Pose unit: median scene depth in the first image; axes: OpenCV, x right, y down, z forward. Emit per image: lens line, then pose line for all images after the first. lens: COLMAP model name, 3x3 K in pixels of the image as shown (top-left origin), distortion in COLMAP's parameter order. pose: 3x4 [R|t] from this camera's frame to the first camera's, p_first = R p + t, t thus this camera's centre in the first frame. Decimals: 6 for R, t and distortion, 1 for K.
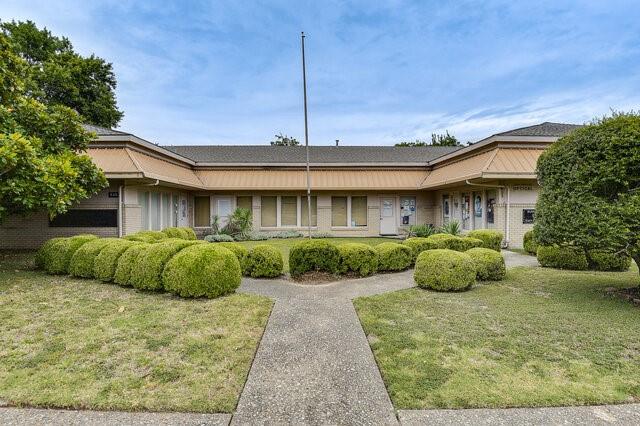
lens RADIAL K [[352.4, 0, 319.8], [0, 352.4, 213.7], [0, 0, 1]] dist [0.003260, -0.000070]
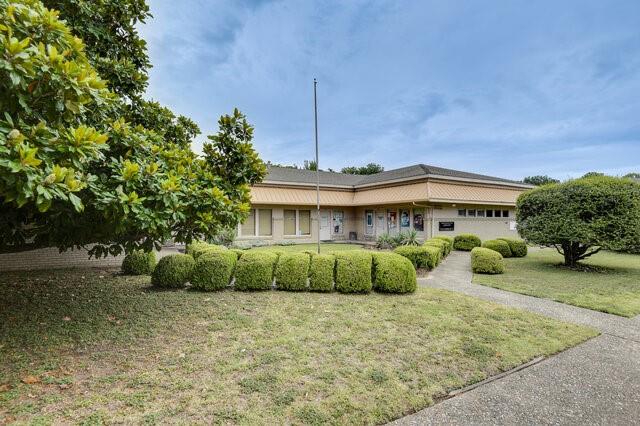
lens RADIAL K [[310.3, 0, 320.2], [0, 310.3, 211.6], [0, 0, 1]] dist [0.001143, 0.000198]
pose [[0.880966, 0.019891, 0.472761, -0.585266], [-0.003231, 0.999346, -0.036025, -0.008108], [-0.473168, 0.030209, 0.880454, 0.042680]]
